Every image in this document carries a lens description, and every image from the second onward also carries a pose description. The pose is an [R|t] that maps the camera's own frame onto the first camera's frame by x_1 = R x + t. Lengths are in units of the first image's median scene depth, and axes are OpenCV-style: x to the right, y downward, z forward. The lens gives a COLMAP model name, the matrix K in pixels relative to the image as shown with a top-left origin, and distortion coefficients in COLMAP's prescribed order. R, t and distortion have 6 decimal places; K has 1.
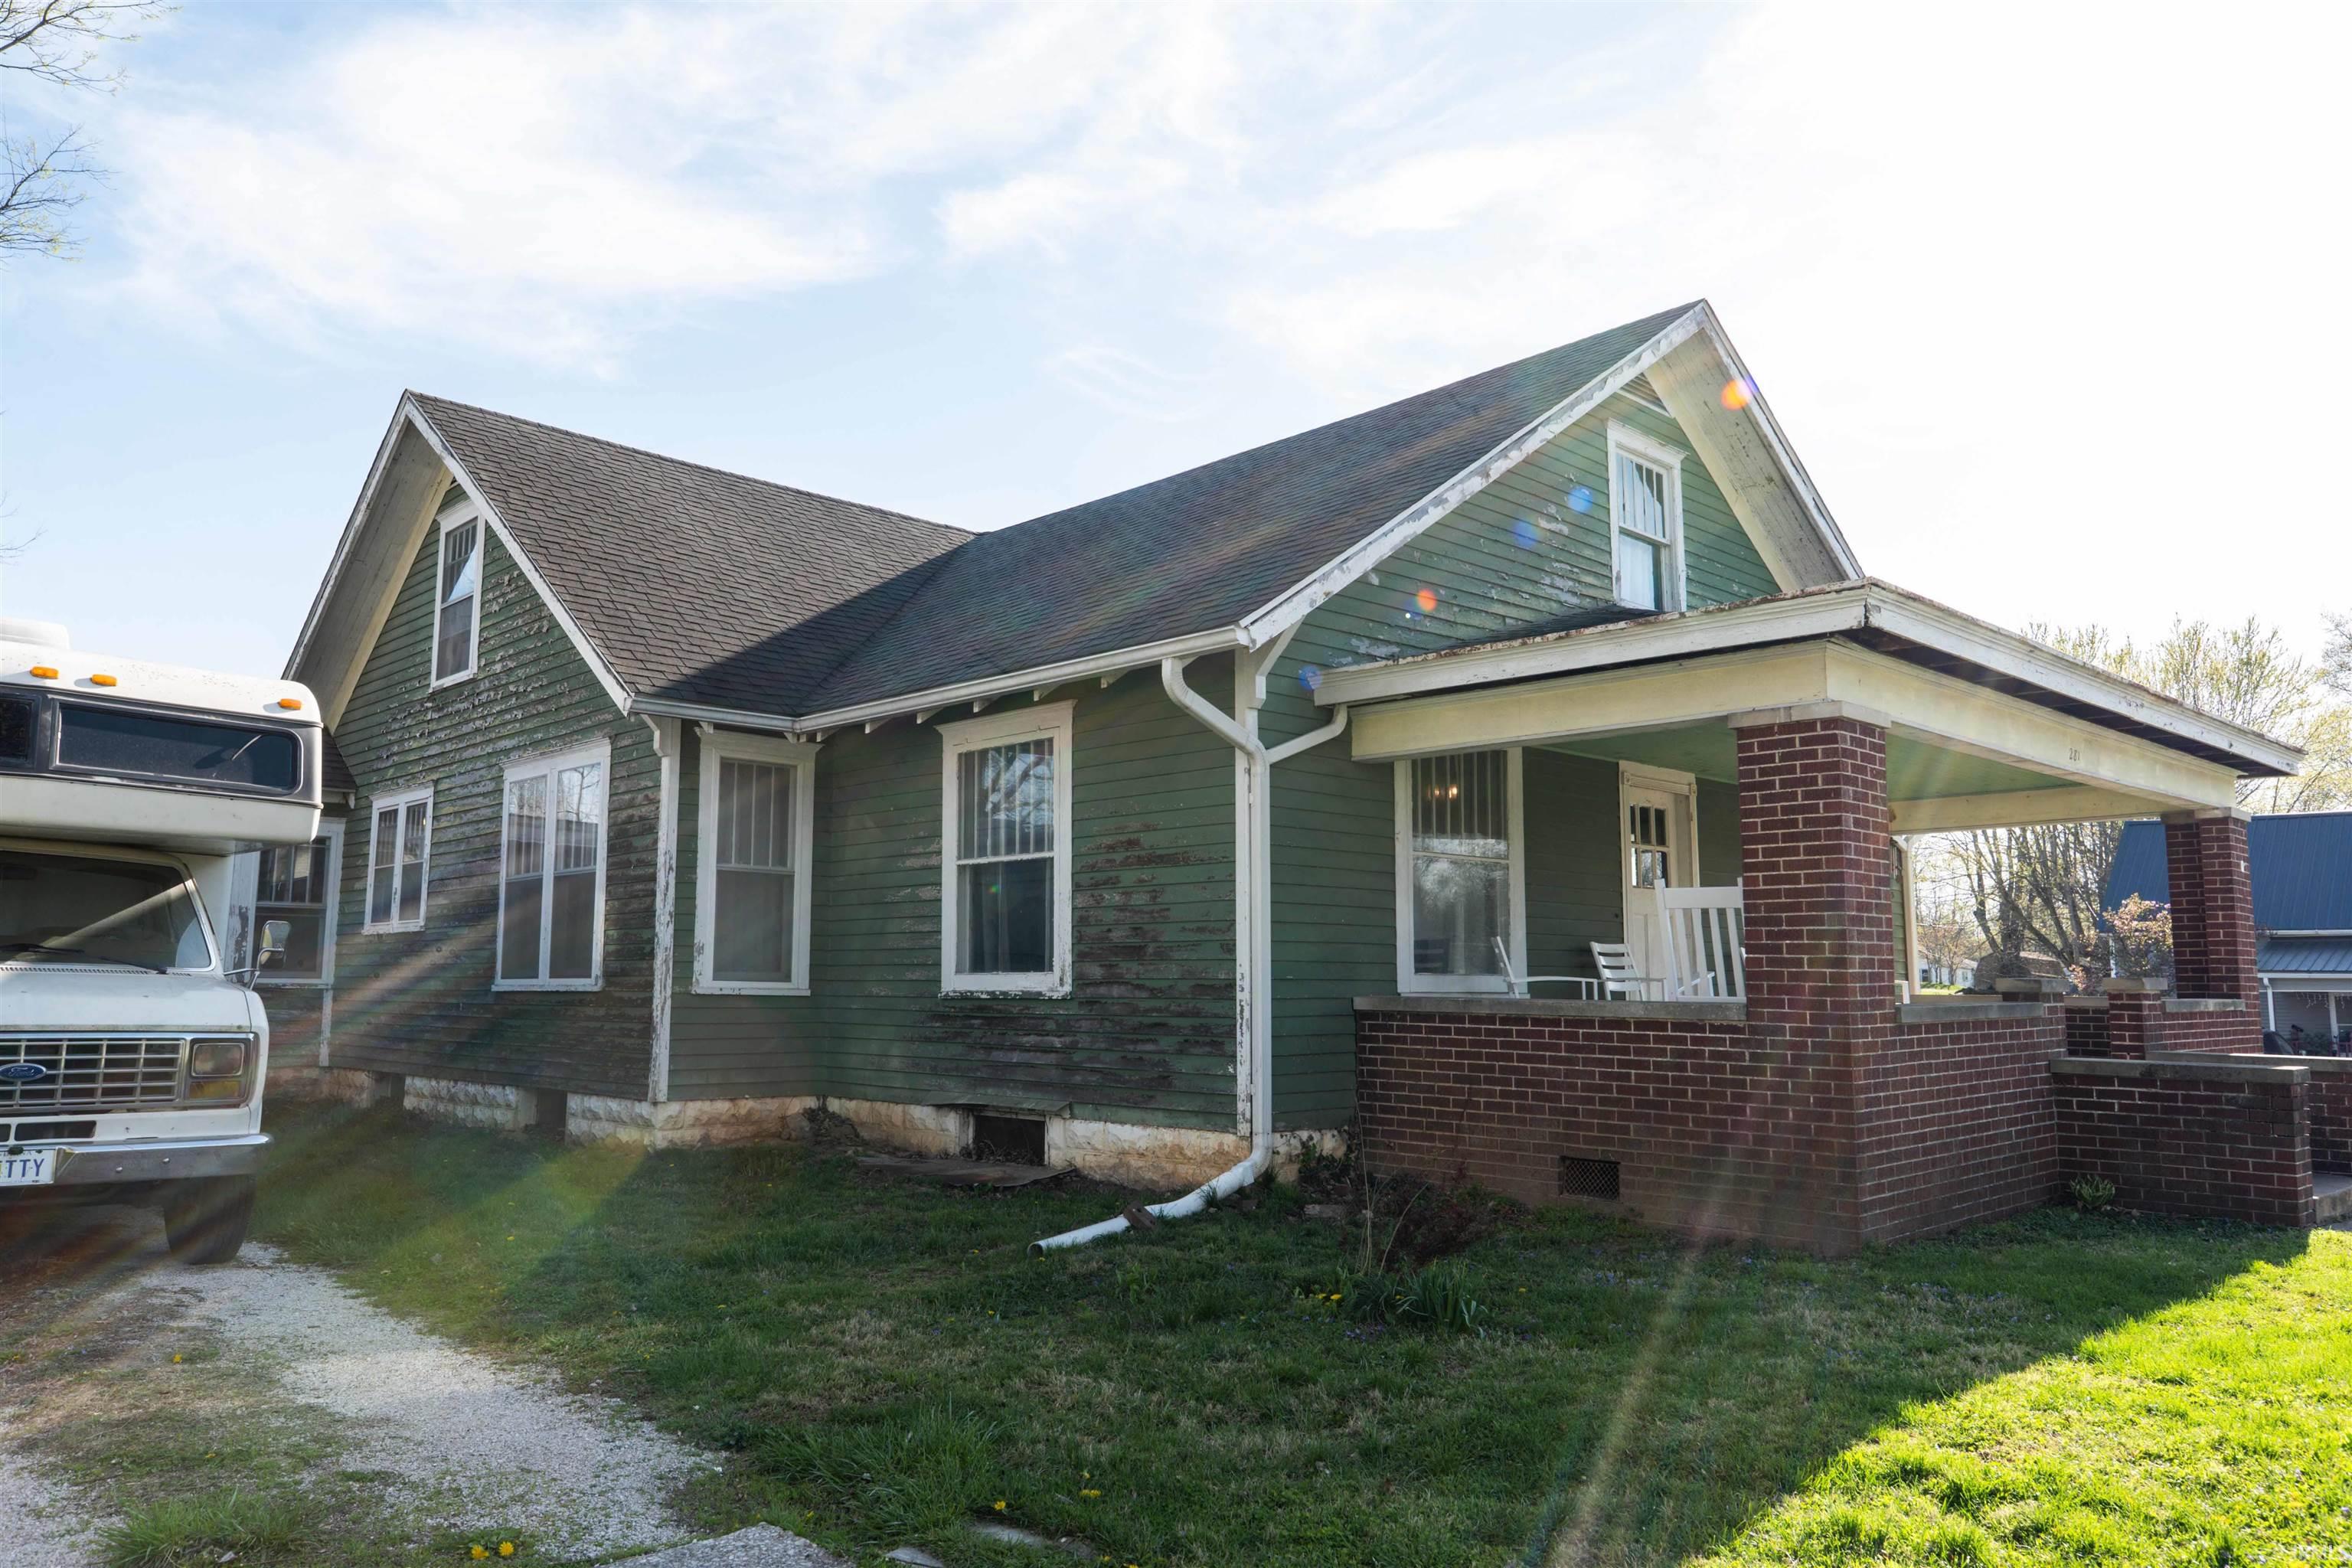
lens RADIAL K [[1633.4, 0, 1176.0], [0, 1633.4, 784.0], [0, 0, 1]] dist [-0.004695, -0.000395]
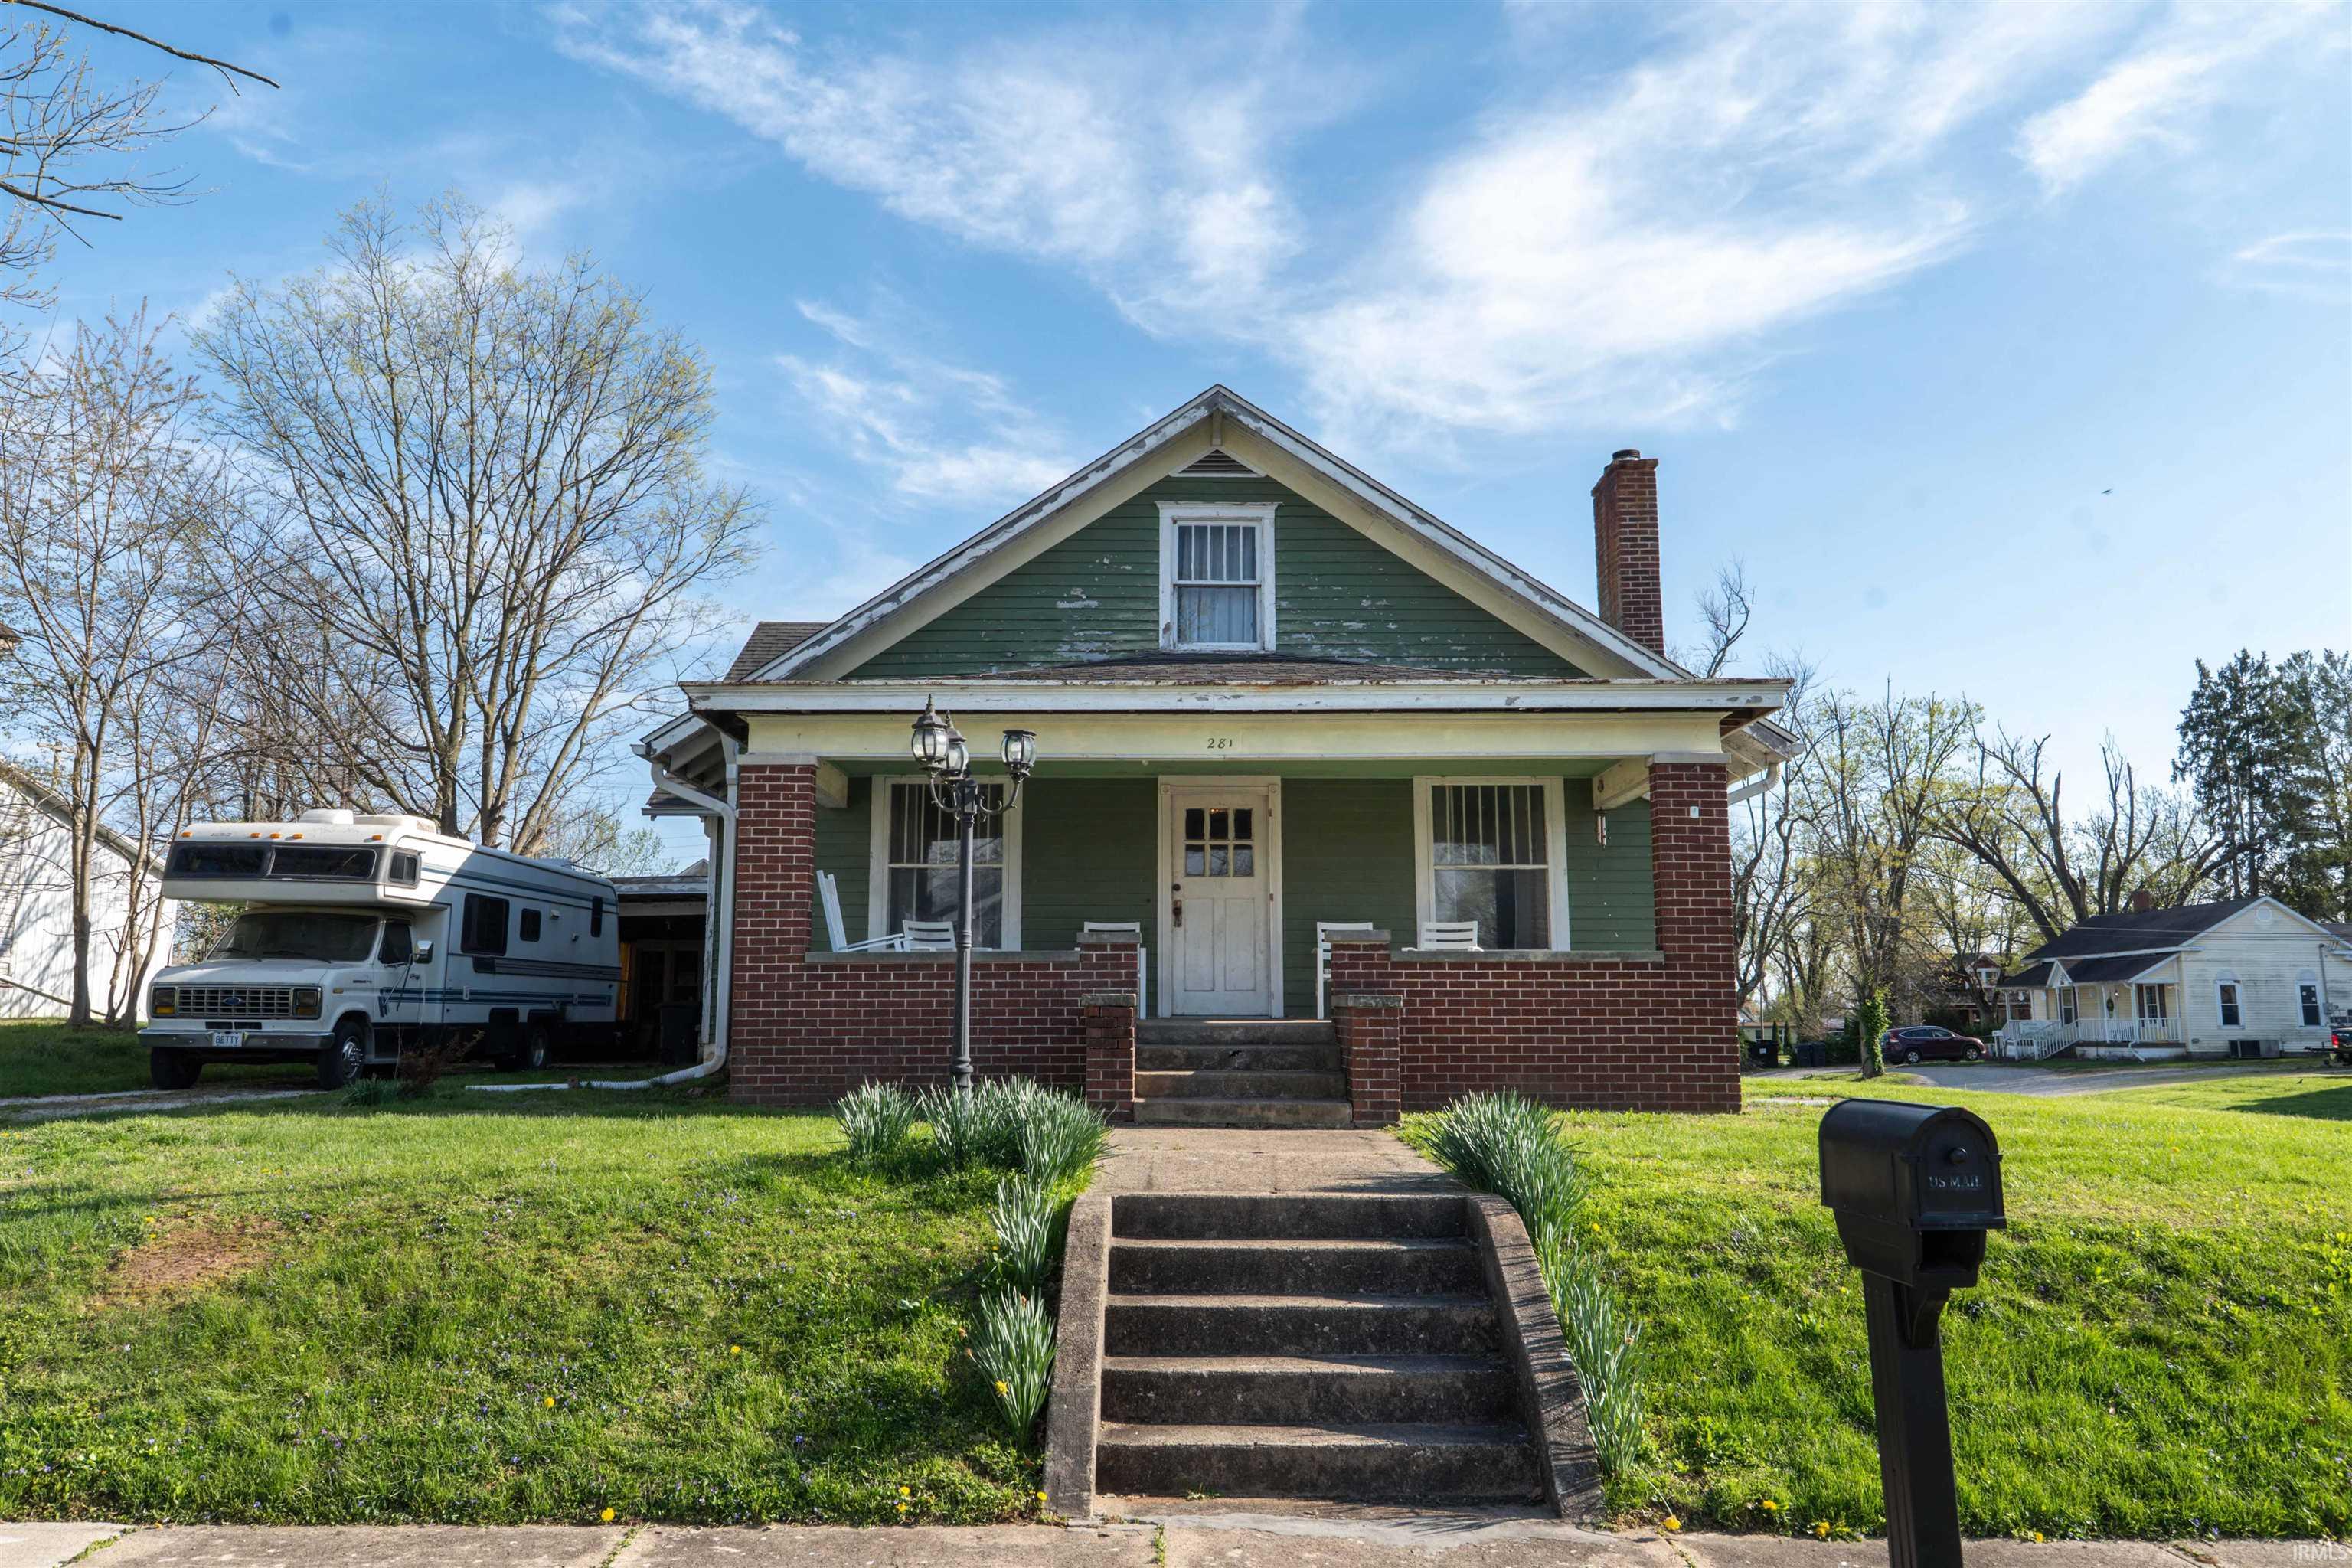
lens RADIAL K [[1657.3, 0, 1176.0], [0, 1657.3, 784.0], [0, 0, 1]] dist [0.043796, 0.000183]
pose [[0.717522, -0.103024, -0.688874, 1.077869], [0.087325, 0.994503, -0.057776, 0.062981], [0.691040, -0.018701, 0.722575, 0.080821]]
